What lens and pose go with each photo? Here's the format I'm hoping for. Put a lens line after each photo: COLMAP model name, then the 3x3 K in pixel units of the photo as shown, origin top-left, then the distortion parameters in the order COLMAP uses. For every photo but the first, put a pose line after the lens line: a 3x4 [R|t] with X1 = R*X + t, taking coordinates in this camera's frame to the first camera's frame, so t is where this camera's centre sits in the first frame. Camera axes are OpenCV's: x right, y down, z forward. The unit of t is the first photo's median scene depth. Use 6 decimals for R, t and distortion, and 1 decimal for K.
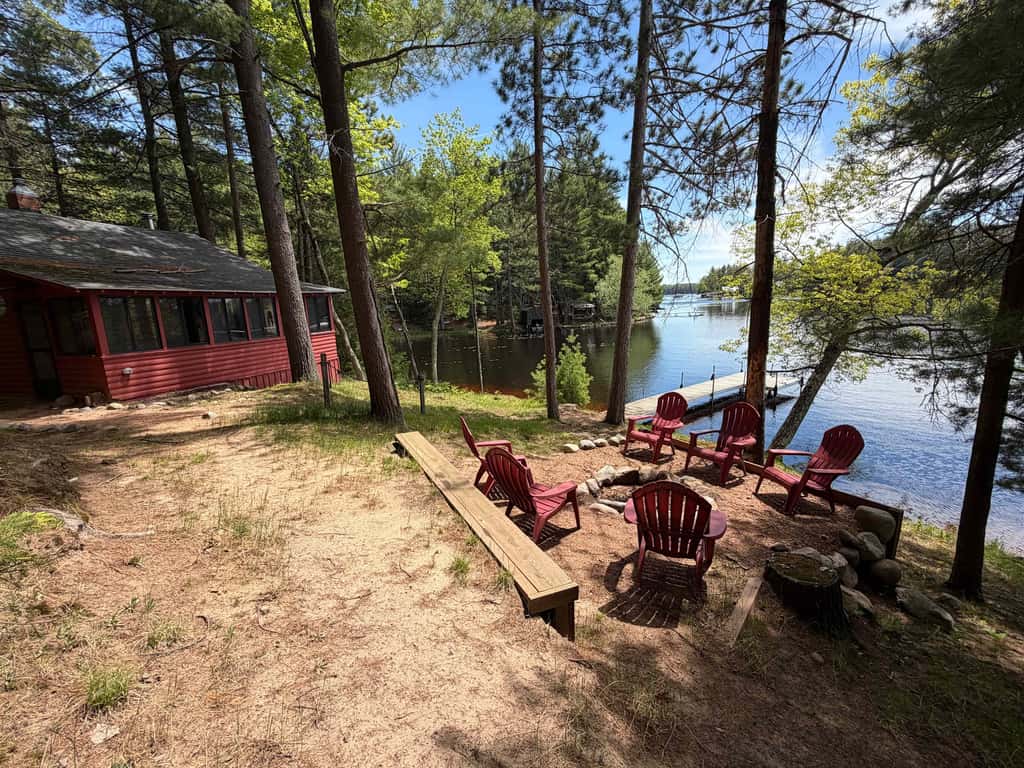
lens RADIAL K [[439.3, 0, 510.3], [0, 439.3, 385.7], [0, 0, 1]] dist [0.000084, -0.000238]
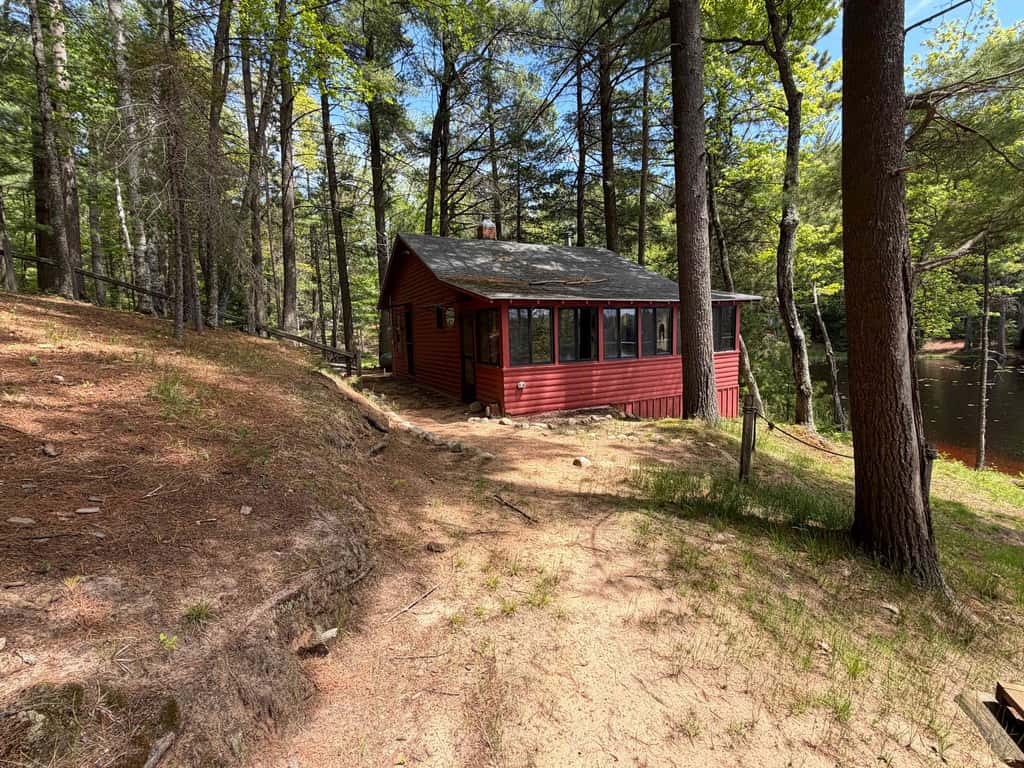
lens RADIAL K [[439.3, 0, 513.5], [0, 439.3, 383.4], [0, 0, 1]] dist [0.000084, -0.000238]
pose [[0.695619, 0.105292, -0.710653, -0.147754], [-0.130804, 0.991230, 0.018827, -0.037492], [0.706403, 0.079860, 0.703291, 0.226917]]
